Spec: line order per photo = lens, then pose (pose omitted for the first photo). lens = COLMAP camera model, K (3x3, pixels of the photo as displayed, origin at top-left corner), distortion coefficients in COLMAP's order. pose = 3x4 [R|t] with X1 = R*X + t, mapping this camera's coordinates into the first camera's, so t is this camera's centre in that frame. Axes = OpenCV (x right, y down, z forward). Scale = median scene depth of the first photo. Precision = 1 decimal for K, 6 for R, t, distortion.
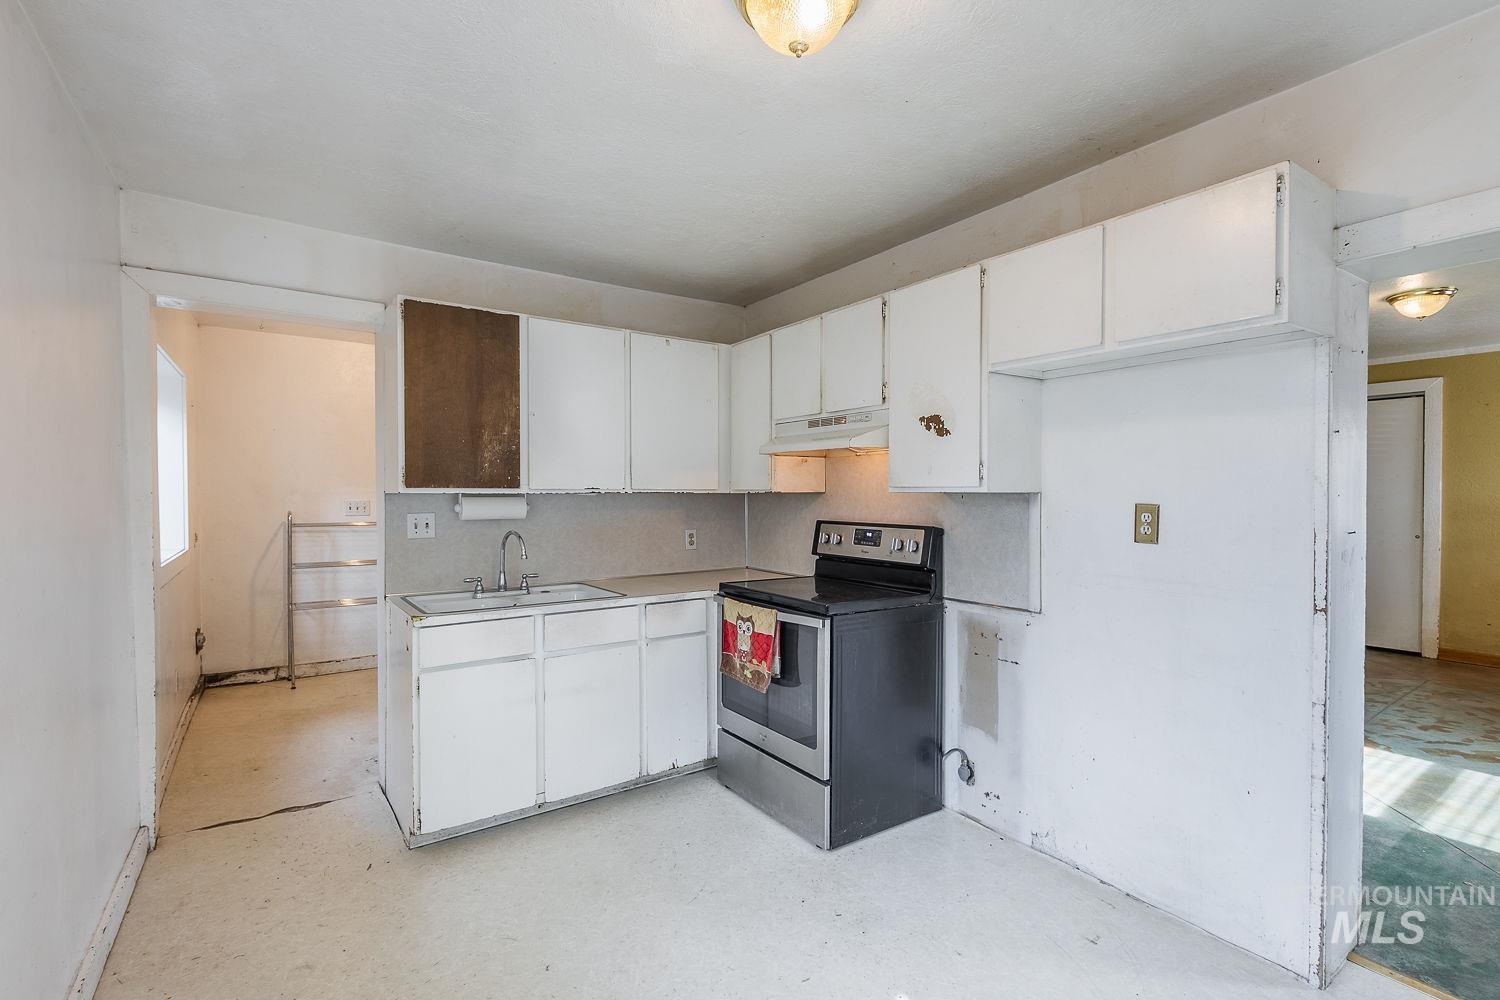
lens RADIAL K [[692.5, 0, 748.0], [0, 692.5, 501.7], [0, 0, 1]] dist [0.009017, -0.003316]
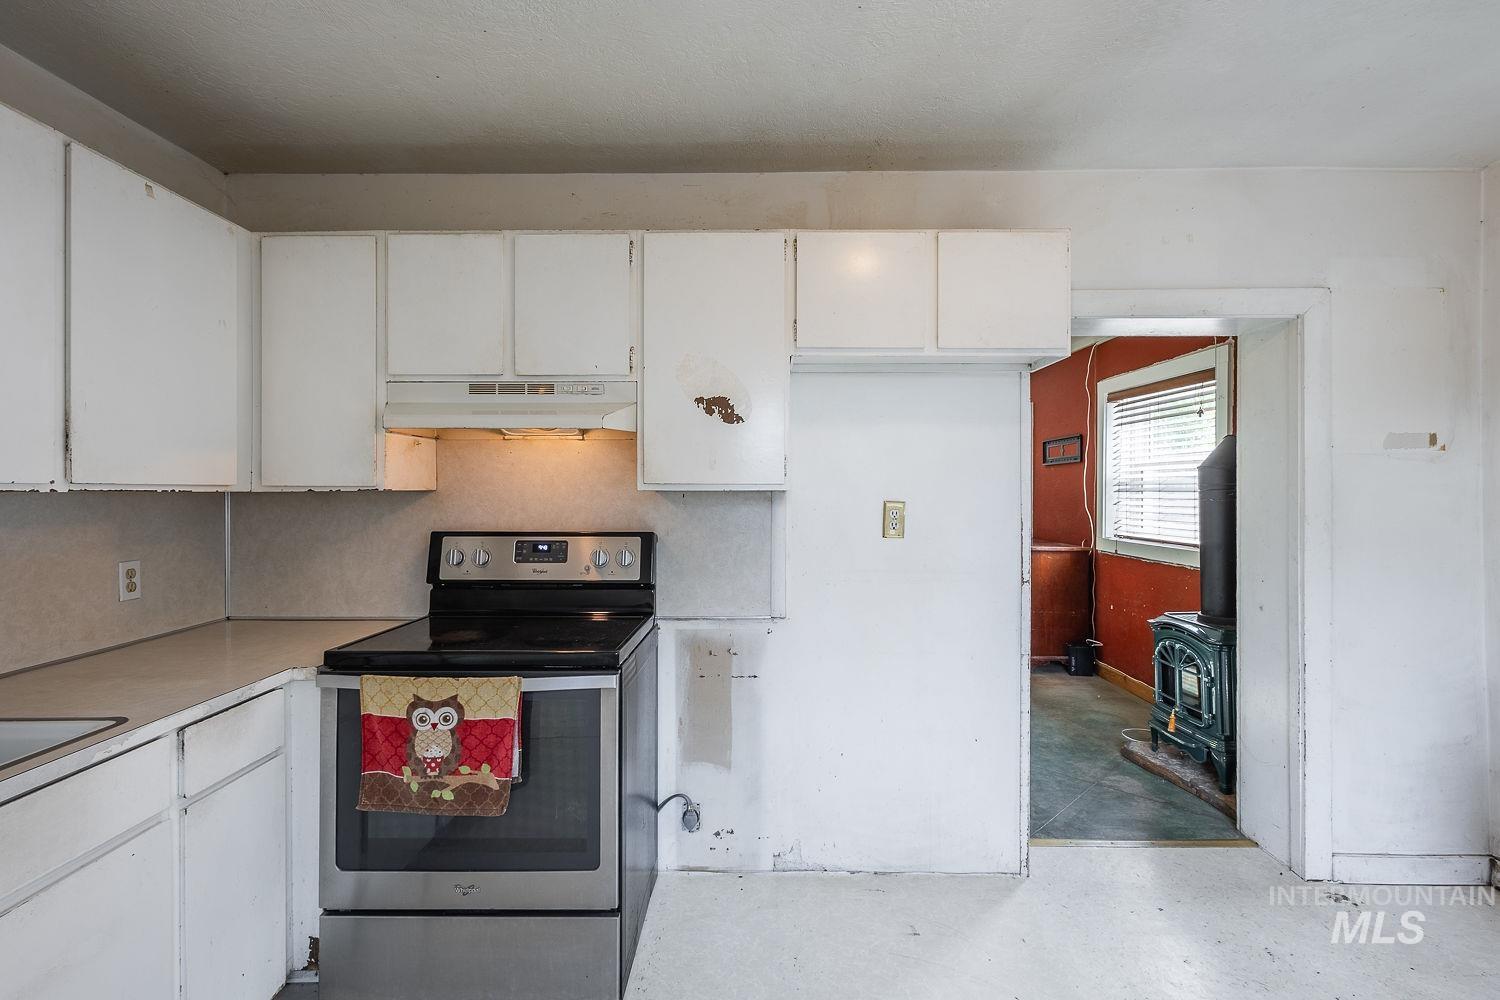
lens RADIAL K [[692.5, 0, 755.8], [0, 692.5, 489.0], [0, 0, 1]] dist [0.009017, -0.003316]
pose [[0.569194, 0.002221, 0.822200, -0.313957], [0.011136, 0.999884, -0.010410, -0.005019], [-0.822128, 0.015082, 0.569103, 0.404091]]
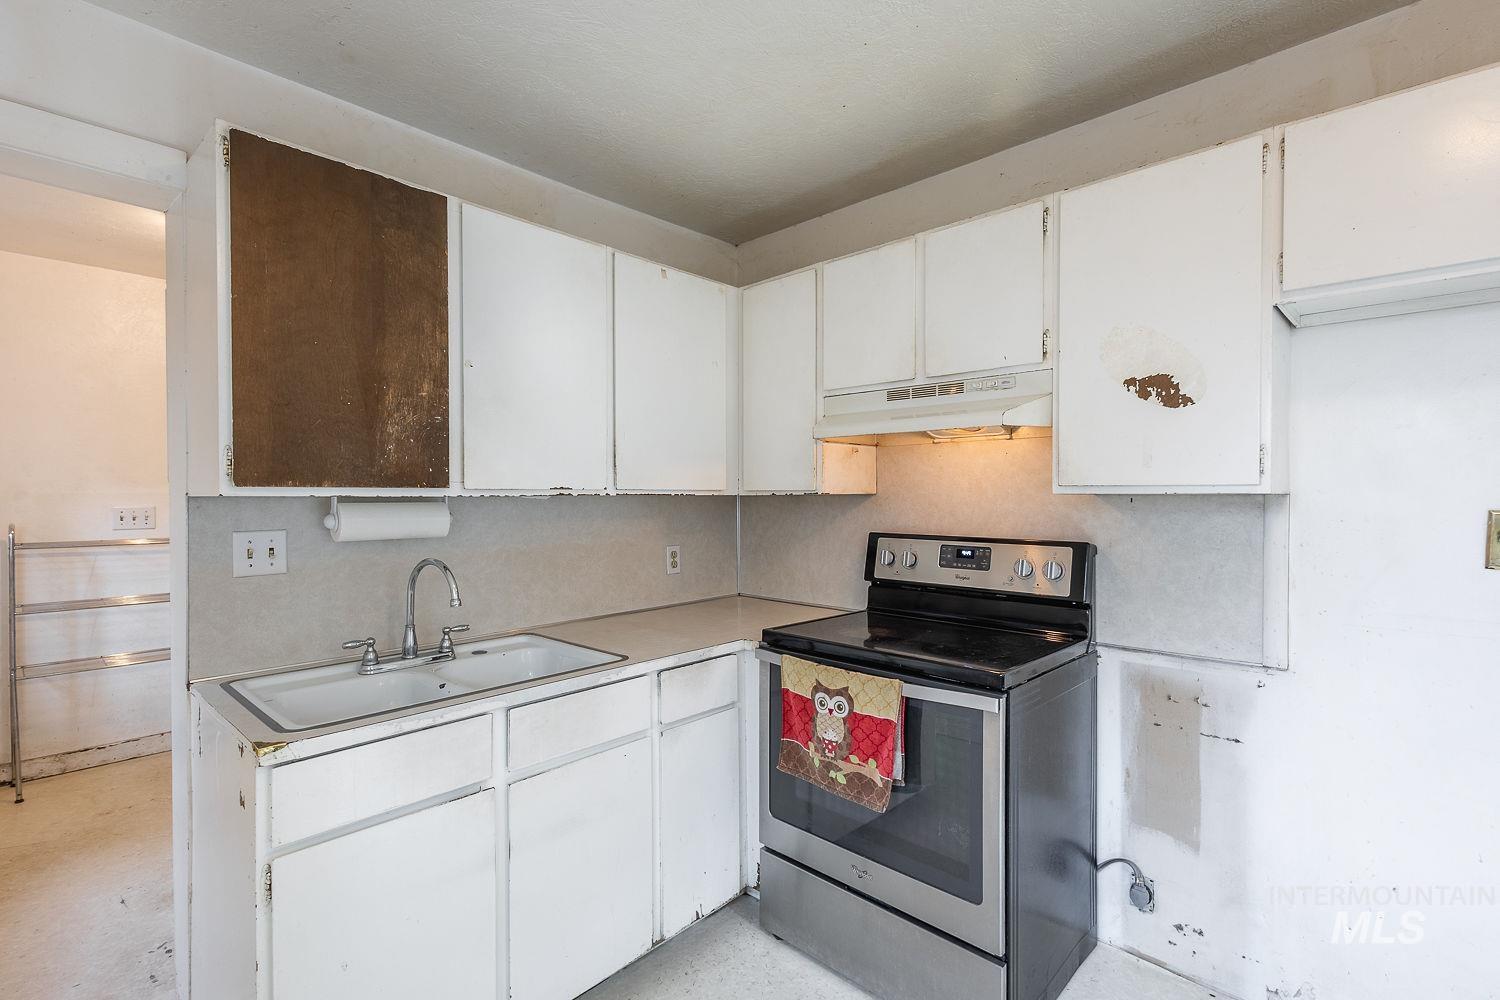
lens RADIAL K [[692.5, 0, 748.7], [0, 692.5, 500.9], [0, 0, 1]] dist [0.009017, -0.003316]
pose [[0.978561, -0.003161, 0.205933, -0.196979], [0.003970, 0.999986, -0.003515, -0.004888], [-0.205919, 0.004257, 0.978560, 0.359943]]
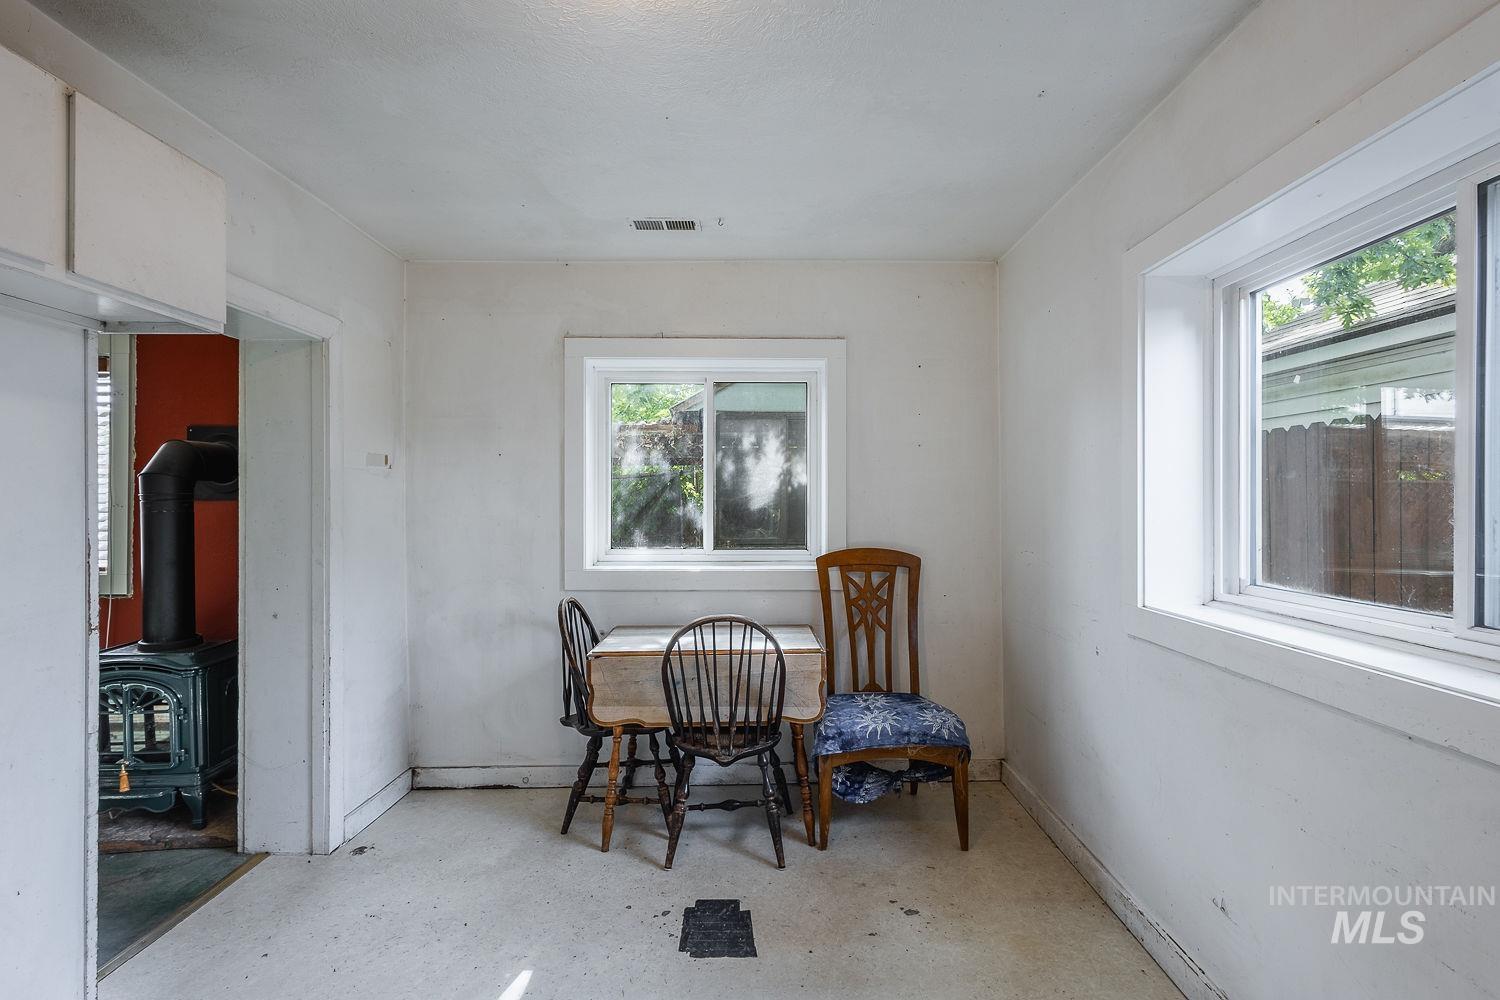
lens RADIAL K [[692.5, 0, 738.2], [0, 692.5, 498.8], [0, 0, 1]] dist [0.009017, -0.003316]
pose [[-0.820164, 0.004395, 0.572112, -0.228184], [0.011510, 0.999895, 0.008819, -0.008507], [-0.572013, 0.013818, -0.820128, 0.758436]]
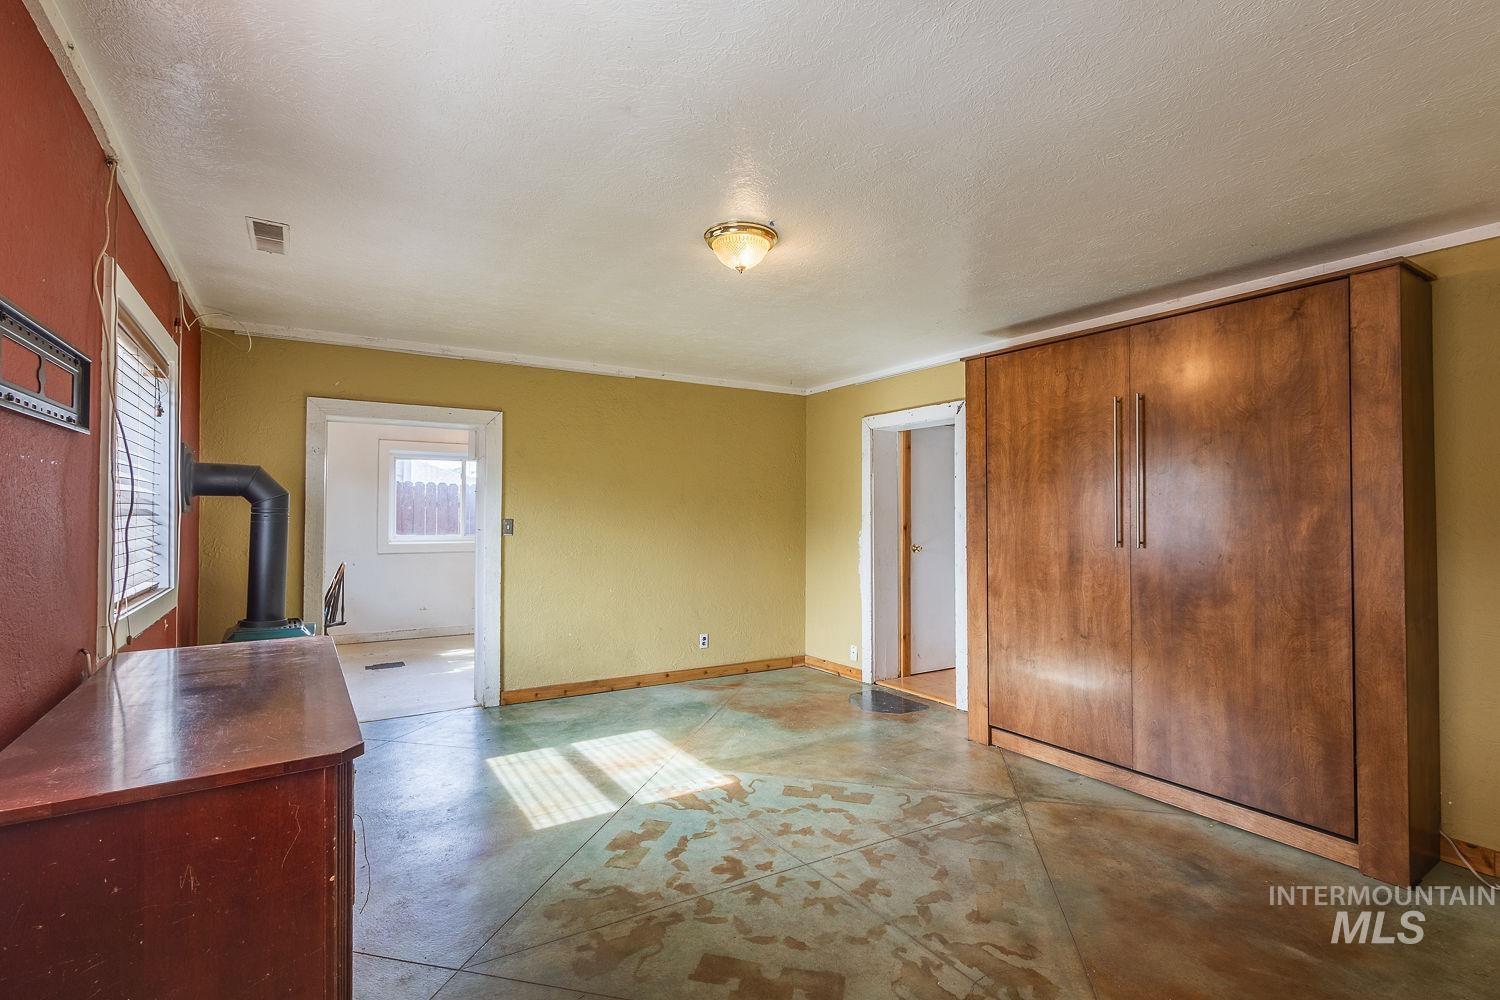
lens RADIAL K [[692.5, 0, 752.7], [0, 692.5, 498.1], [0, 0, 1]] dist [0.009017, -0.003316]
pose [[-0.045337, -0.019827, -0.998775, 2.082519], [-0.018669, 0.999645, -0.018997, -0.024073], [0.998797, 0.017785, -0.045691, 1.311918]]
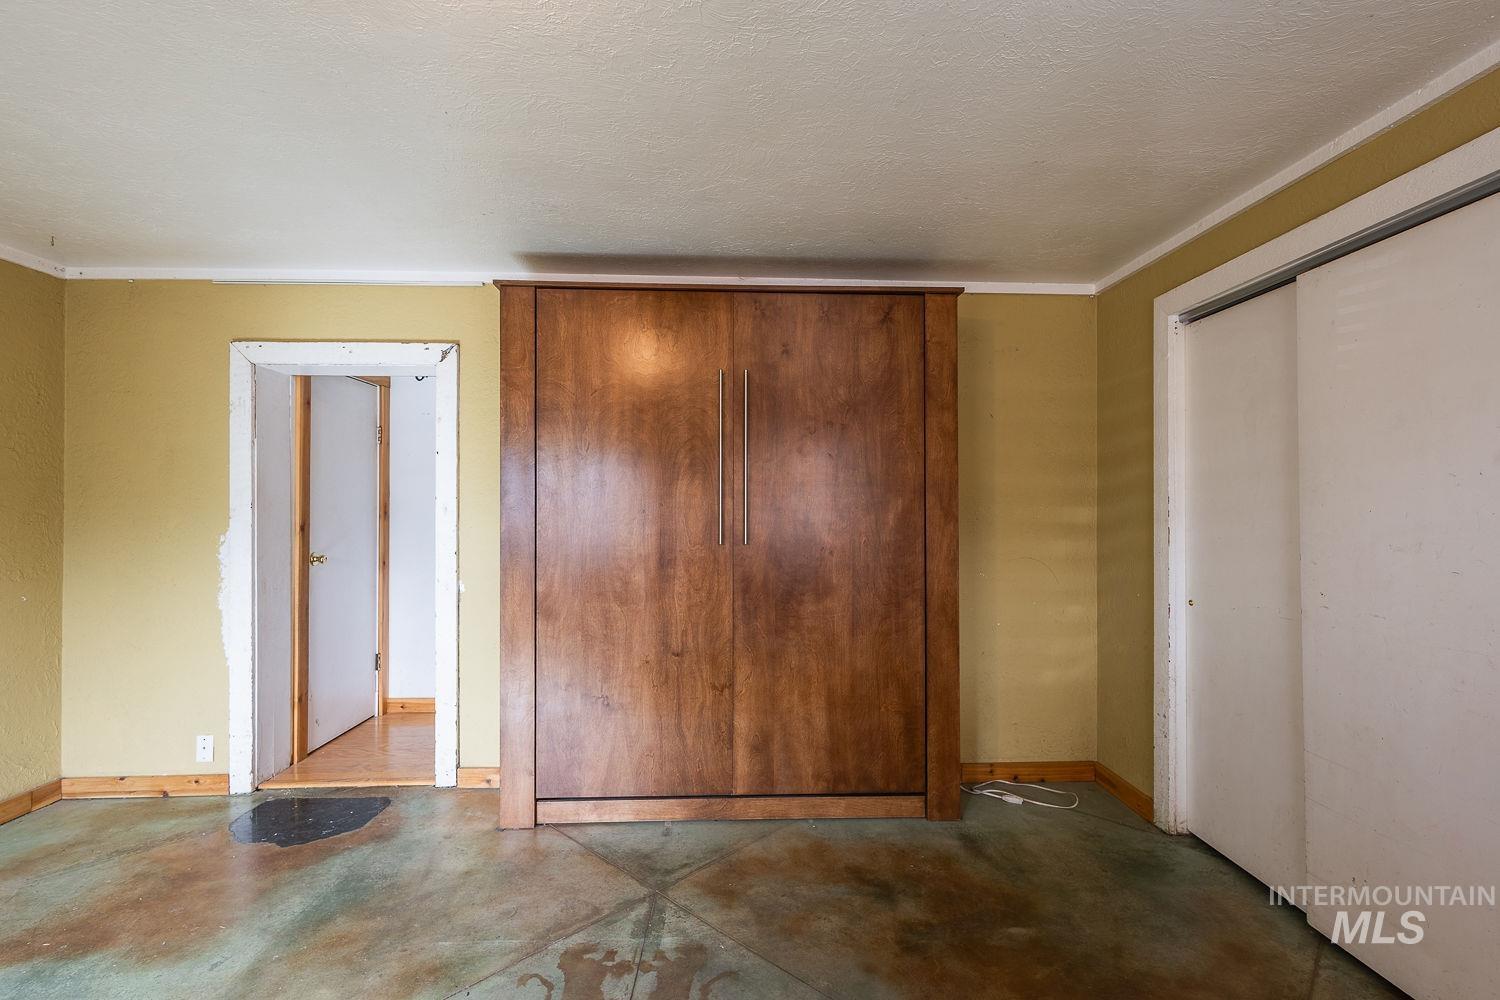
lens RADIAL K [[692.5, 0, 748.3], [0, 692.5, 500.0], [0, 0, 1]] dist [0.009017, -0.003316]
pose [[0.835371, -0.000517, -0.549686, 1.519424], [-0.010541, 0.999801, -0.016960, -0.023462], [0.549585, 0.019962, 0.835199, 1.070178]]
